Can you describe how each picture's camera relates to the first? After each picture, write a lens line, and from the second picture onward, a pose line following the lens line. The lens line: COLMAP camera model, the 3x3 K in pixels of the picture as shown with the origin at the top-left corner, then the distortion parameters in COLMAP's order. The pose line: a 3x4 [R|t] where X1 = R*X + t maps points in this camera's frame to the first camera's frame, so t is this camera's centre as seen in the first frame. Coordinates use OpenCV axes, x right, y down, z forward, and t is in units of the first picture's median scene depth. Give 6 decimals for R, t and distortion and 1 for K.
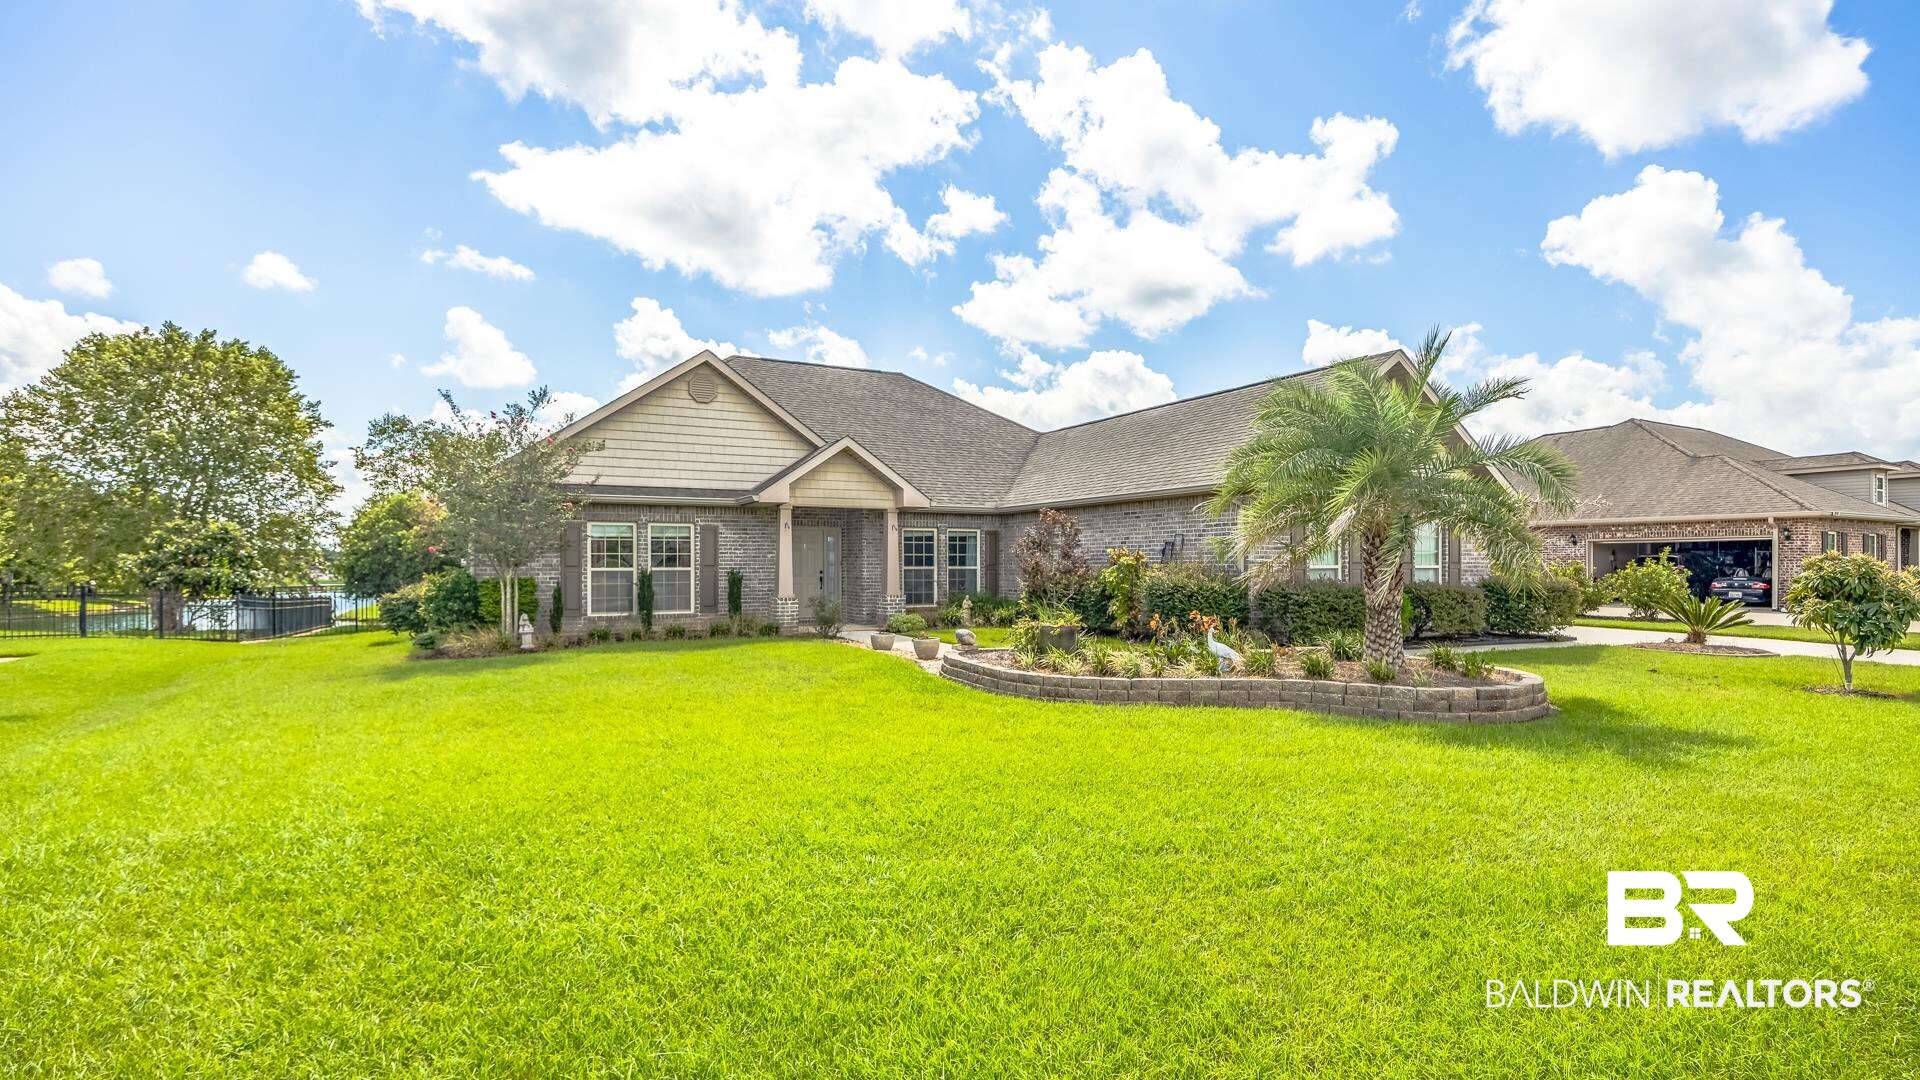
lens RADIAL K [[911.4, 0, 961.1], [0, 911.4, 565.0], [0, 0, 1]] dist [-0.000657, 0.000239]
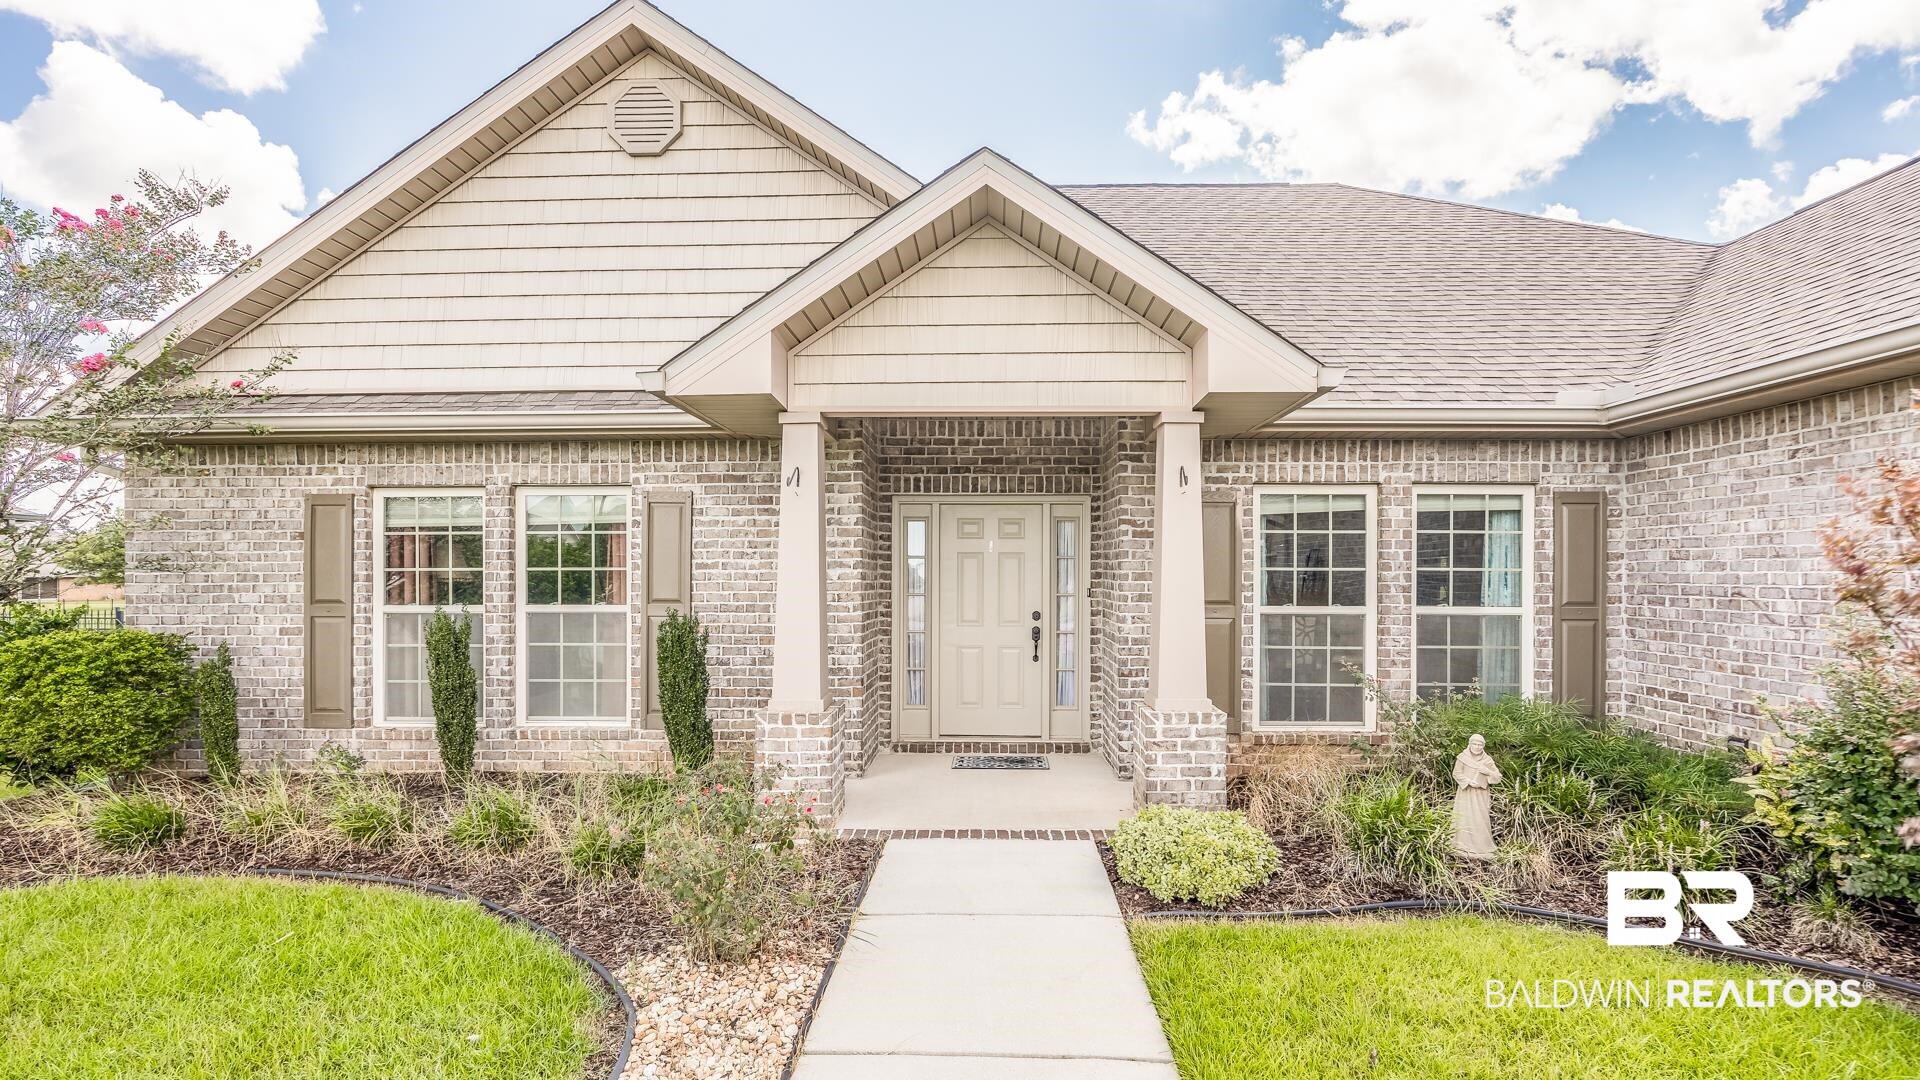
lens RADIAL K [[911.4, 0, 961.1], [0, 911.4, 565.0], [0, 0, 1]] dist [-0.000657, 0.000239]
pose [[0.861866, 0.002860, -0.507128, 0.010415], [-0.002945, 0.999995, 0.000635, -0.012987], [0.507127, 0.000947, 0.861871, 0.668040]]
